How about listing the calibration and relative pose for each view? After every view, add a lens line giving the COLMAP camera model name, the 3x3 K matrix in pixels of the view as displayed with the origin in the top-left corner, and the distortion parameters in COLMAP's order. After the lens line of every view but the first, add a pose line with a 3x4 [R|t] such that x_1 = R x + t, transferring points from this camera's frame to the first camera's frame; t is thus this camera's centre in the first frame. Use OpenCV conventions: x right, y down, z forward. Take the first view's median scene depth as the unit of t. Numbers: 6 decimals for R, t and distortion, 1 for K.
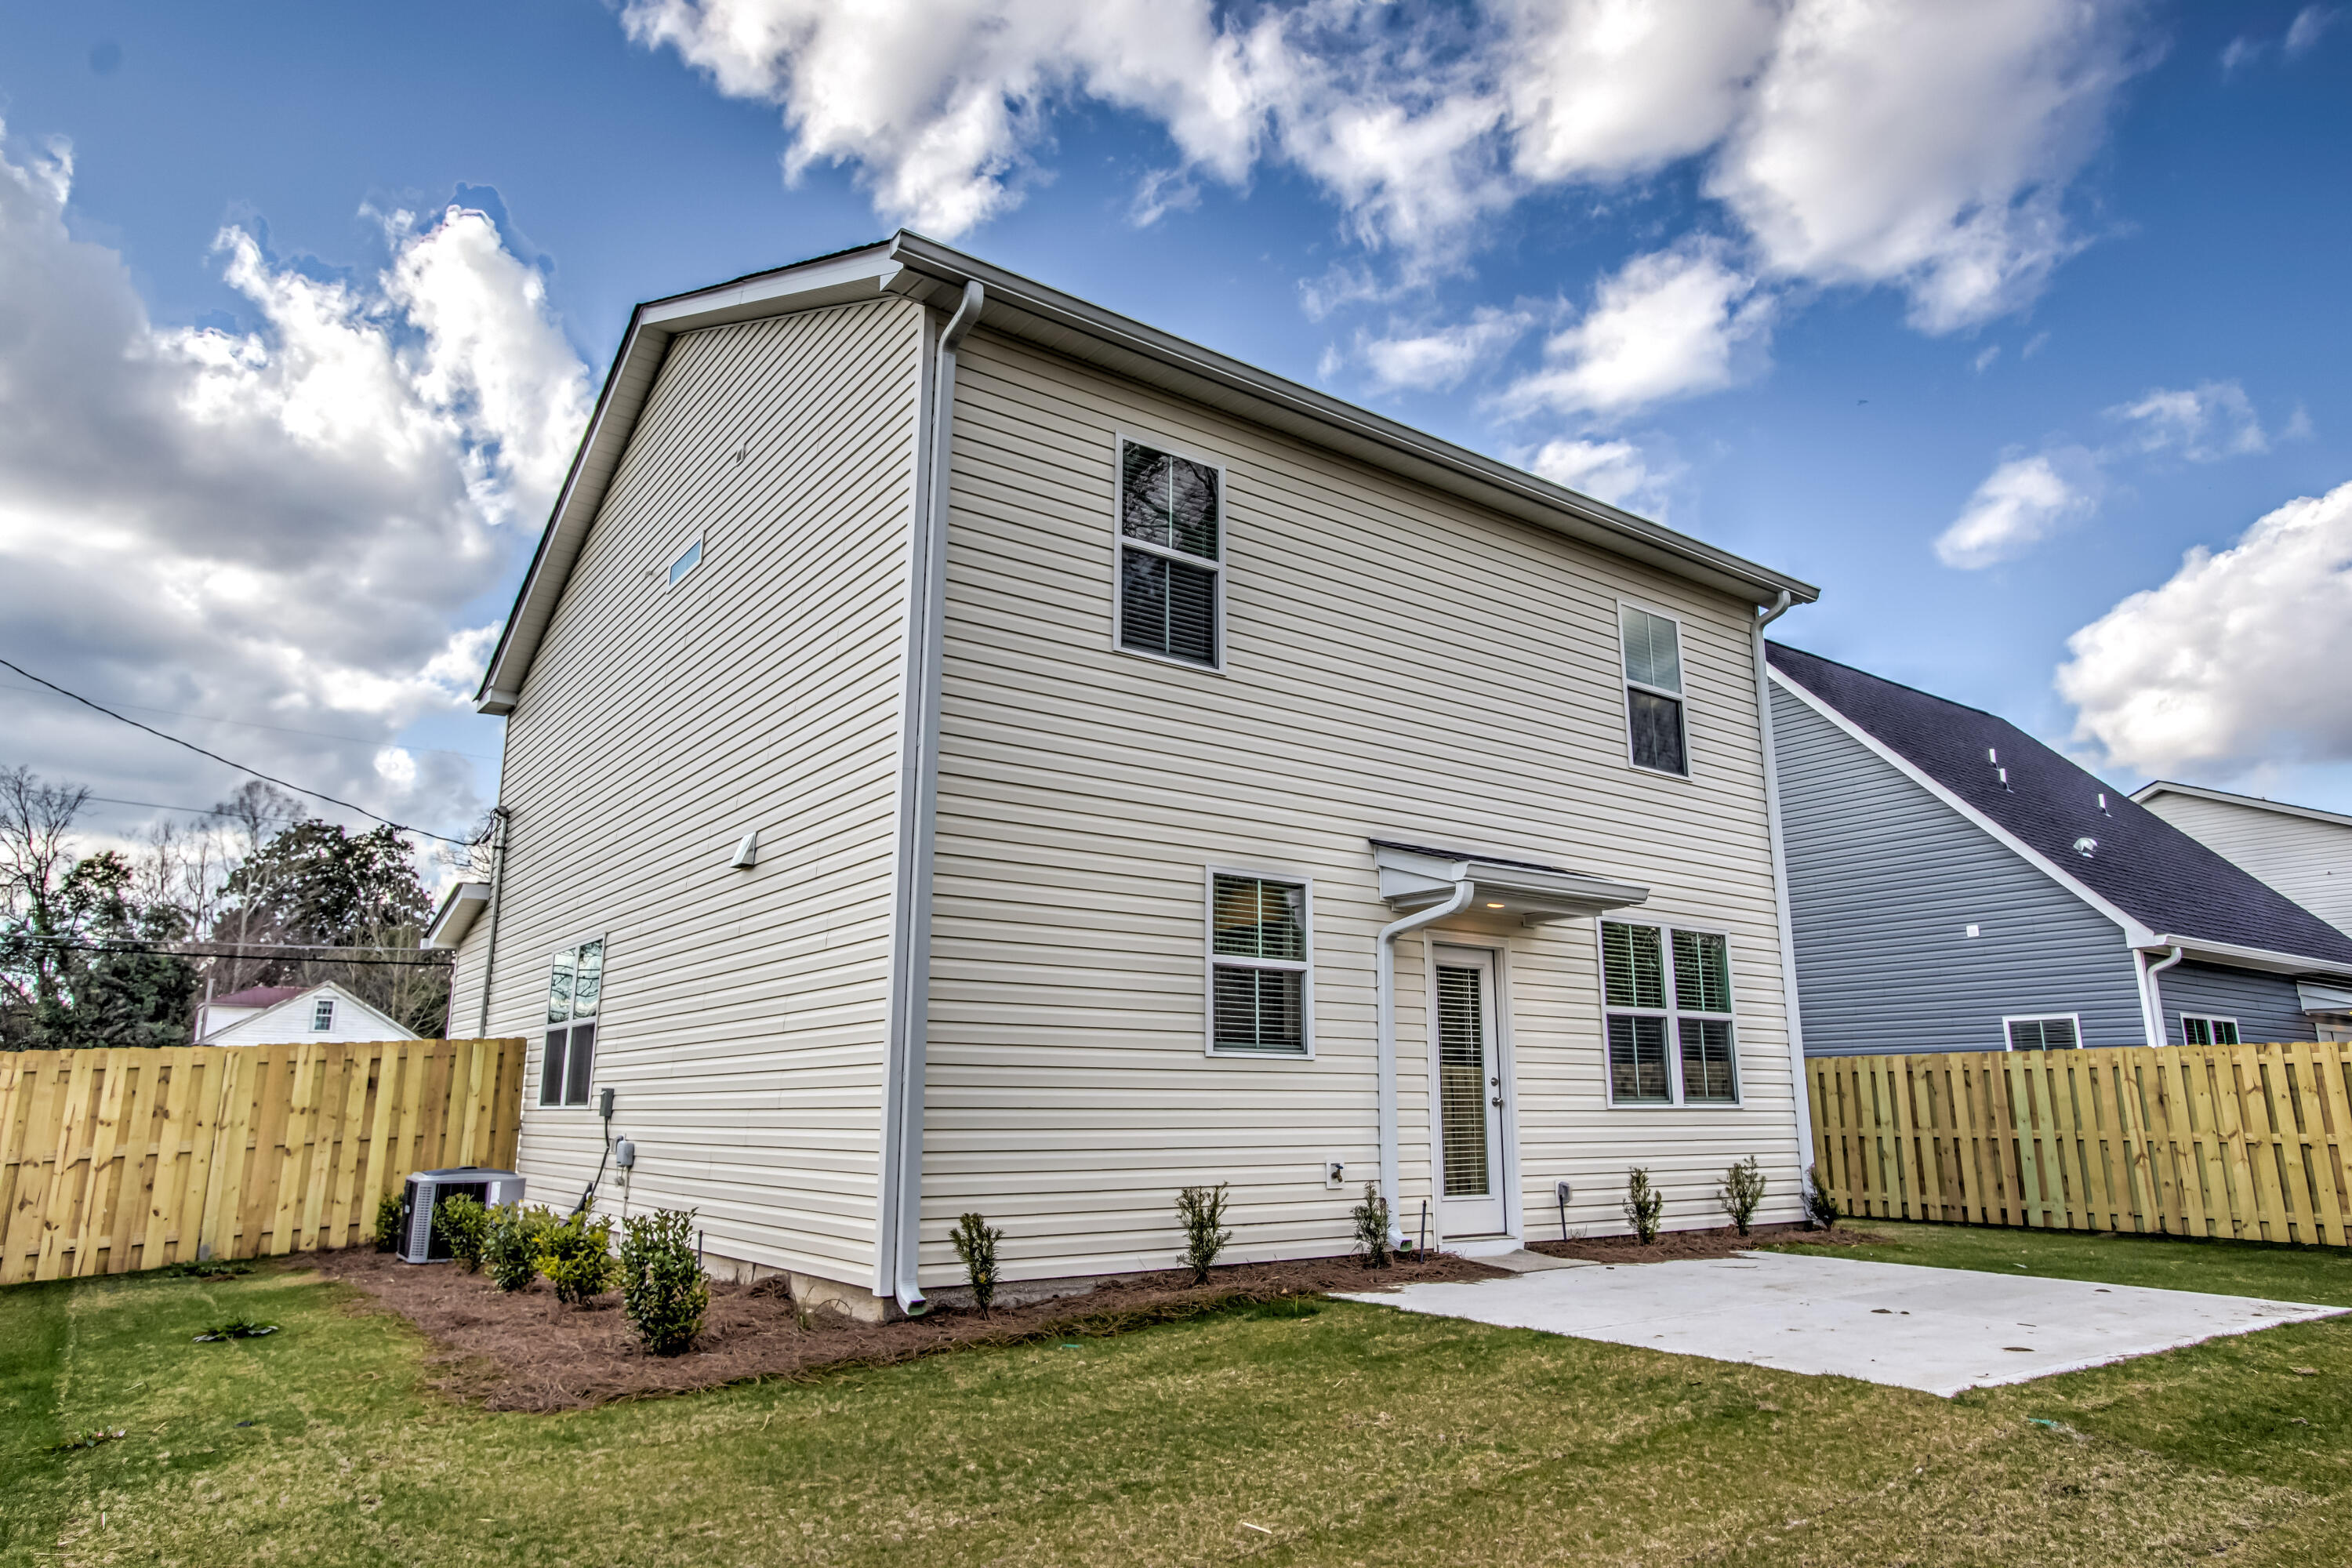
lens RADIAL K [[1423.3, 0, 1174.4], [0, 1423.3, 763.2], [0, 0, 1]] dist [-0.001702, 0.000063]
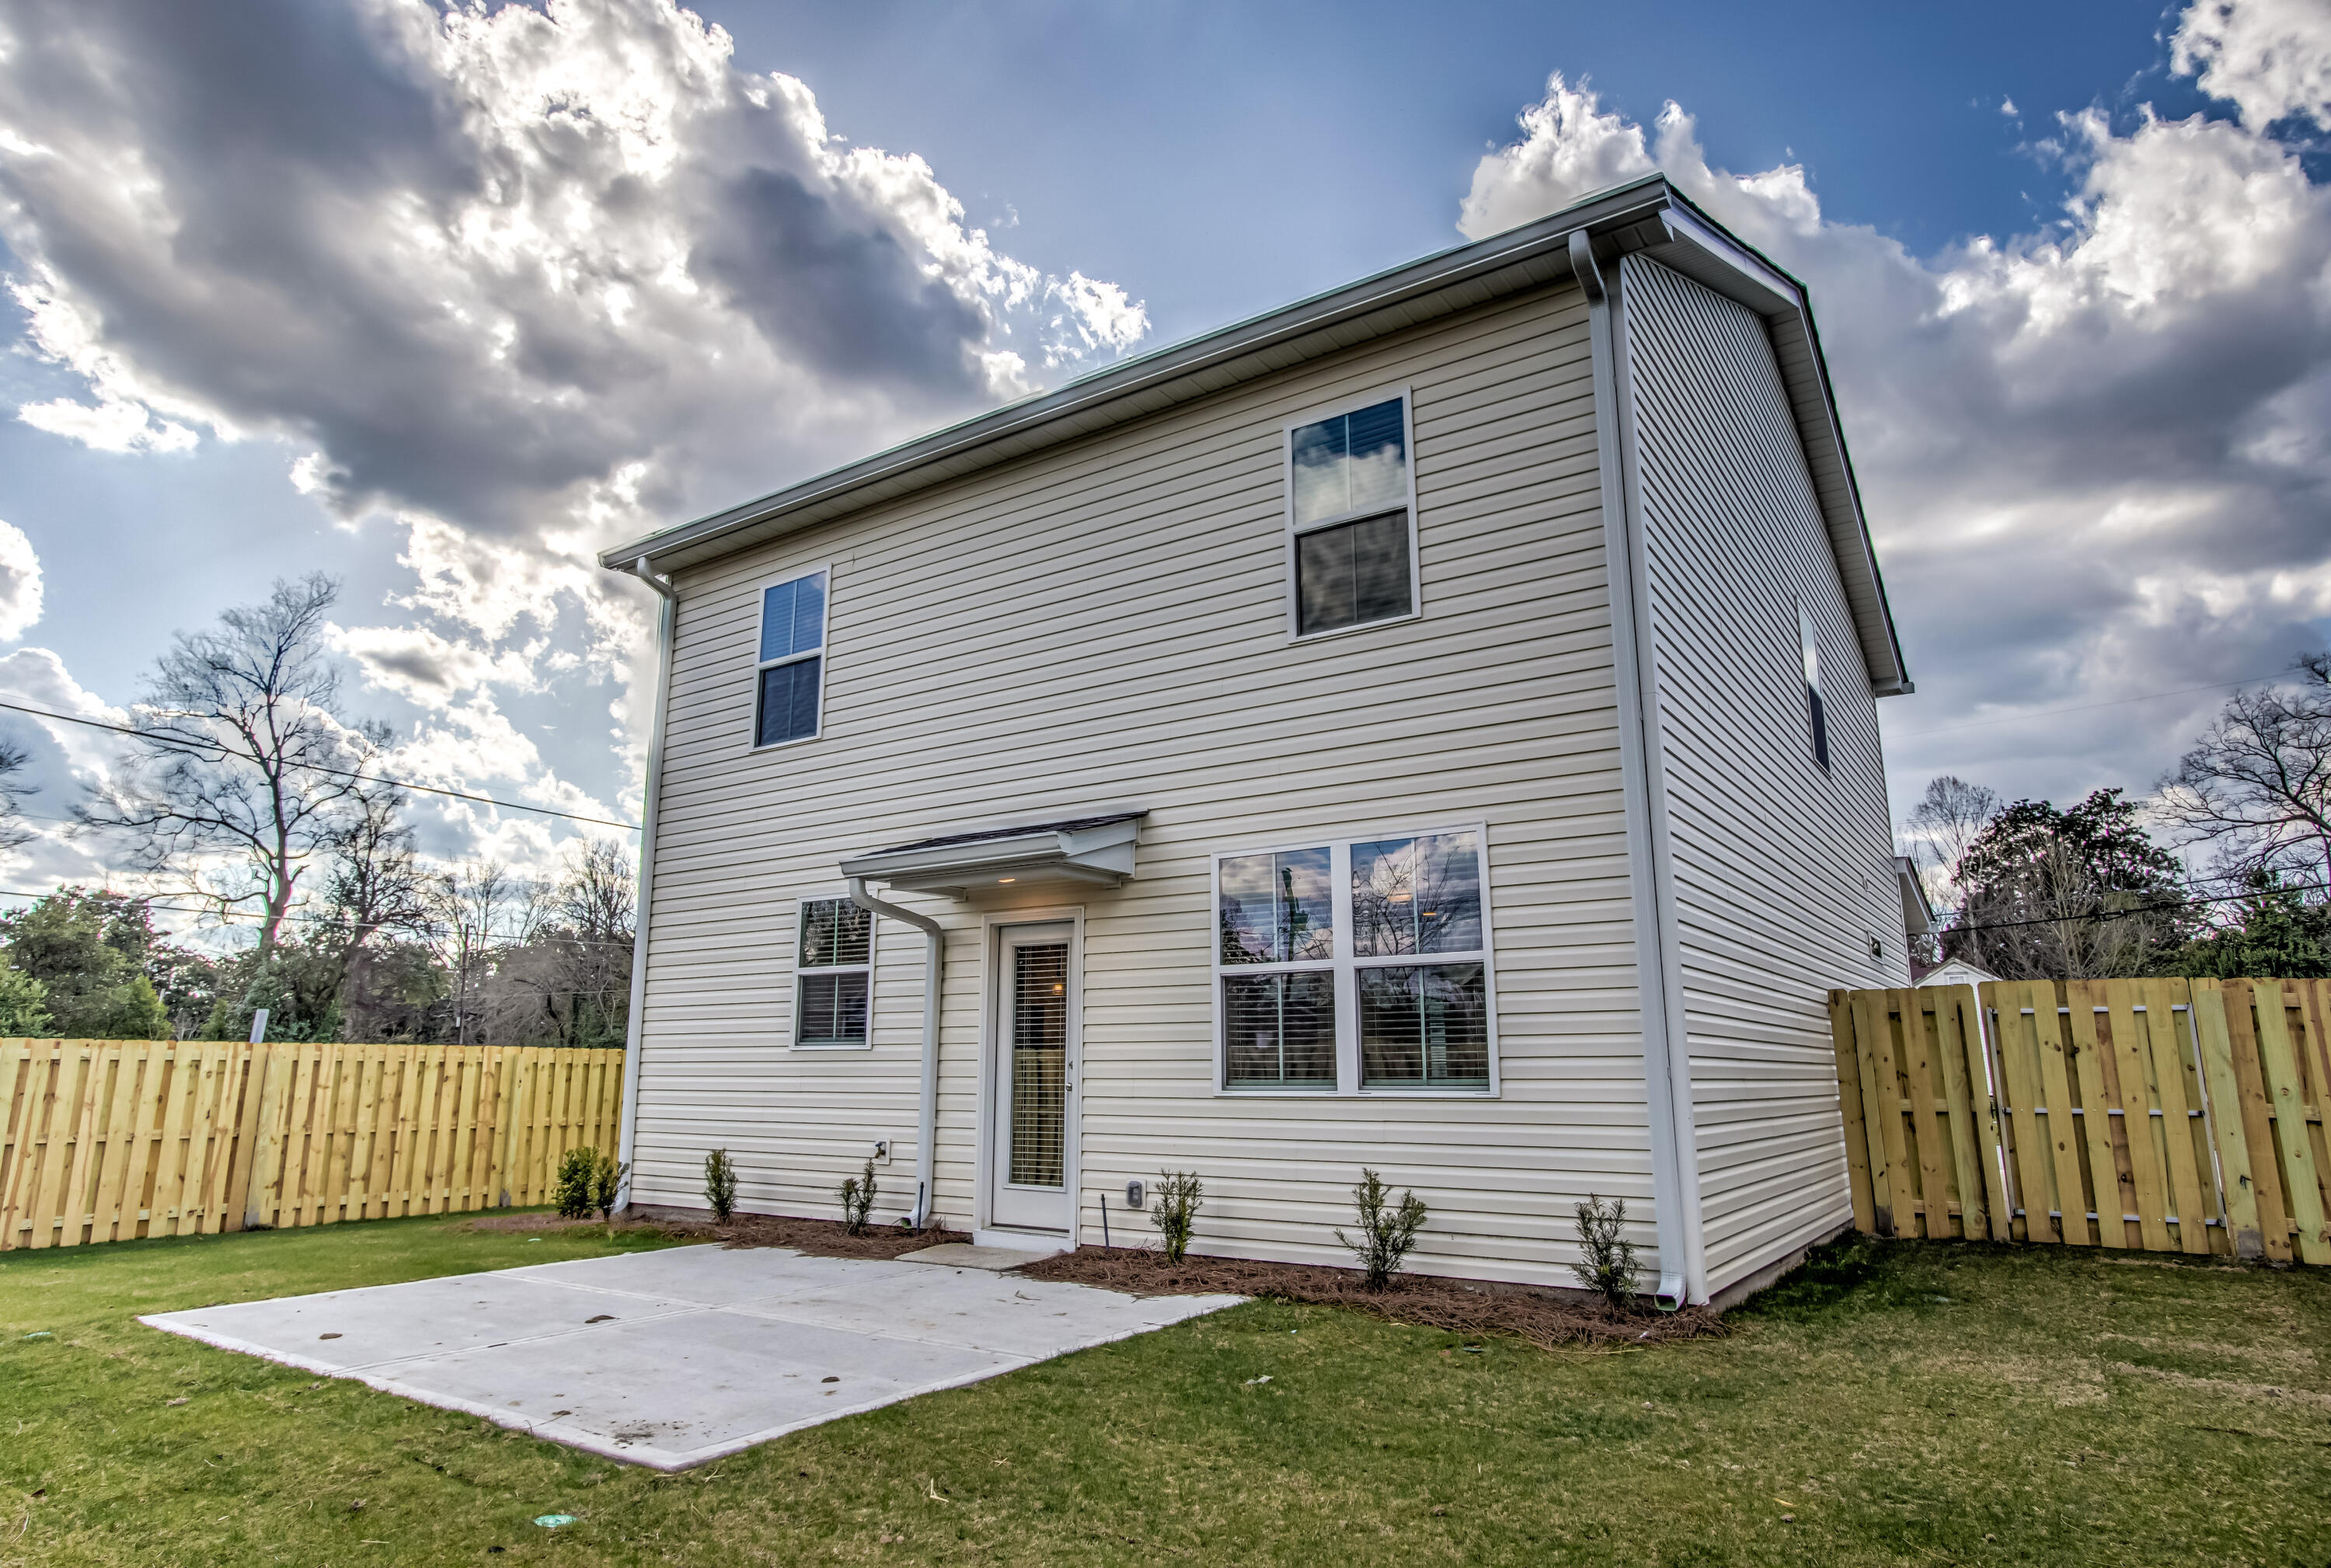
lens RADIAL K [[1341.4, 0, 1150.6], [0, 1341.4, 791.2], [0, 0, 1]] dist [-0.008154, 0.001208]
pose [[0.324682, -0.209522, -0.922324, 1.072628], [0.211593, 0.966530, -0.145077, 0.190385], [0.921851, -0.148054, 0.358149, 0.768000]]
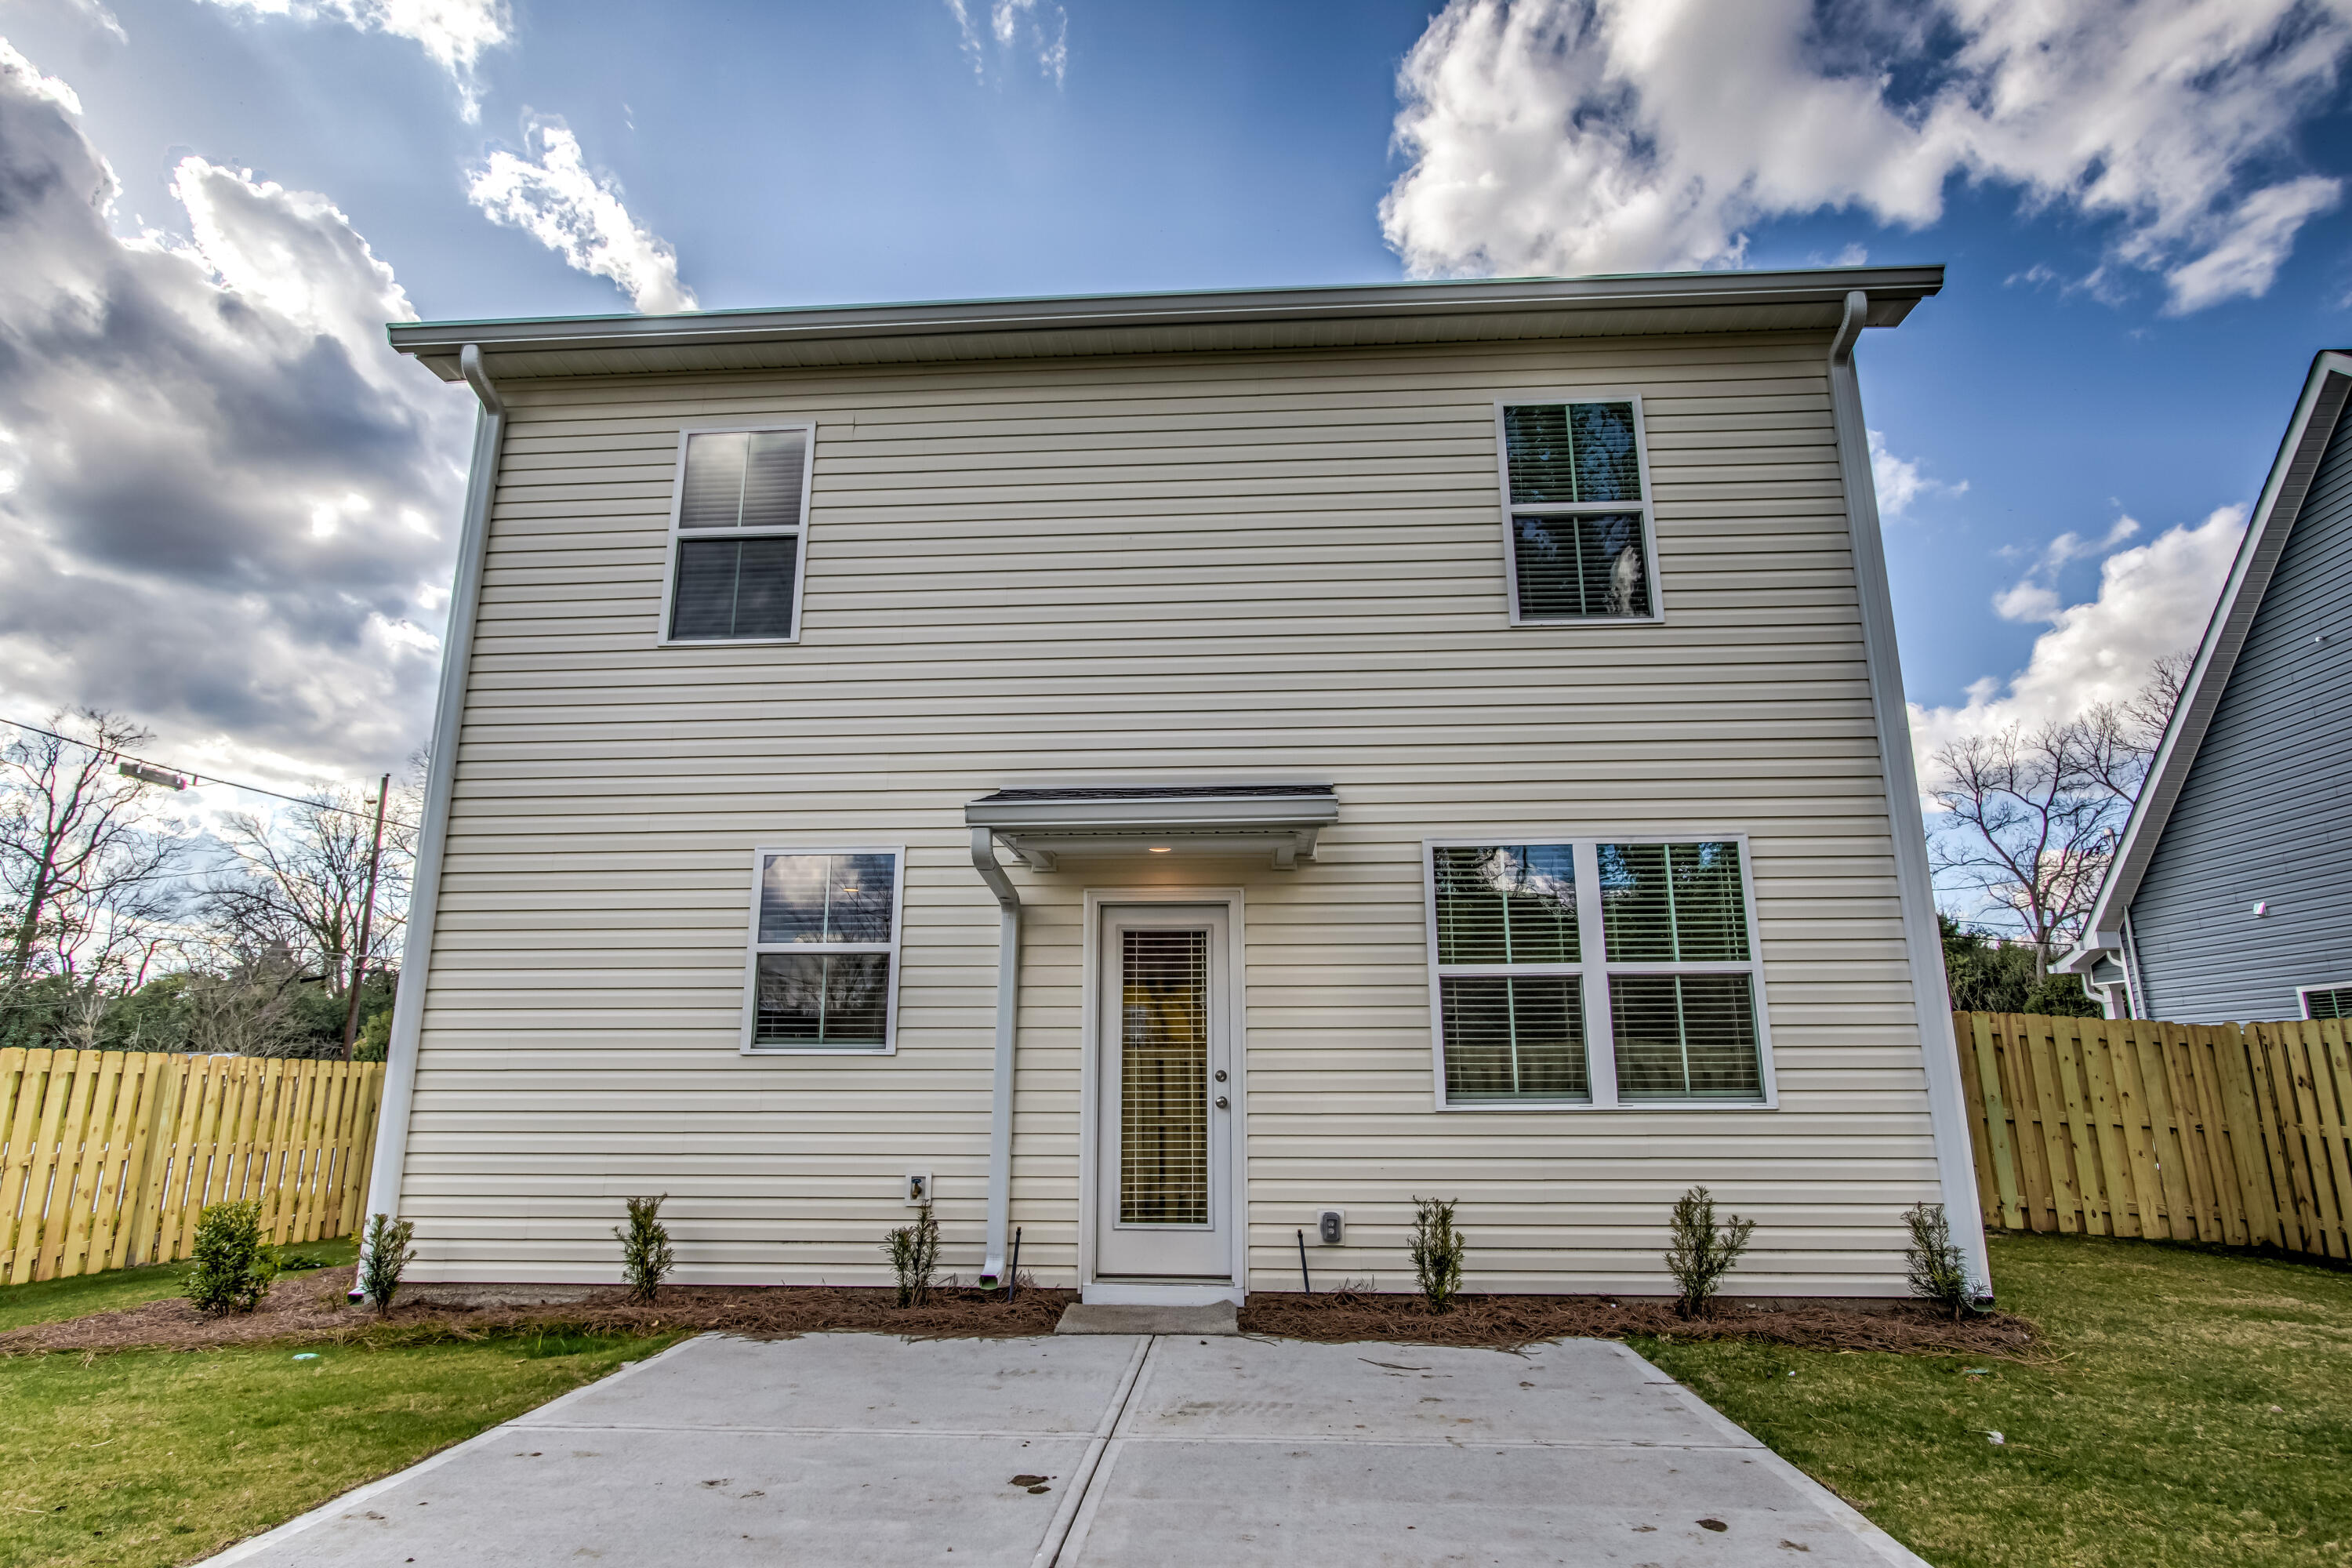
lens RADIAL K [[1256.5, 0, 1189.9], [0, 1256.5, 790.1], [0, 0, 1]] dist [-0.005910, 0.000359]
pose [[0.765102, -0.162770, -0.622996, 0.659212], [0.153893, 0.985708, -0.068539, 0.116805], [0.625248, -0.043436, 0.779216, 0.472769]]
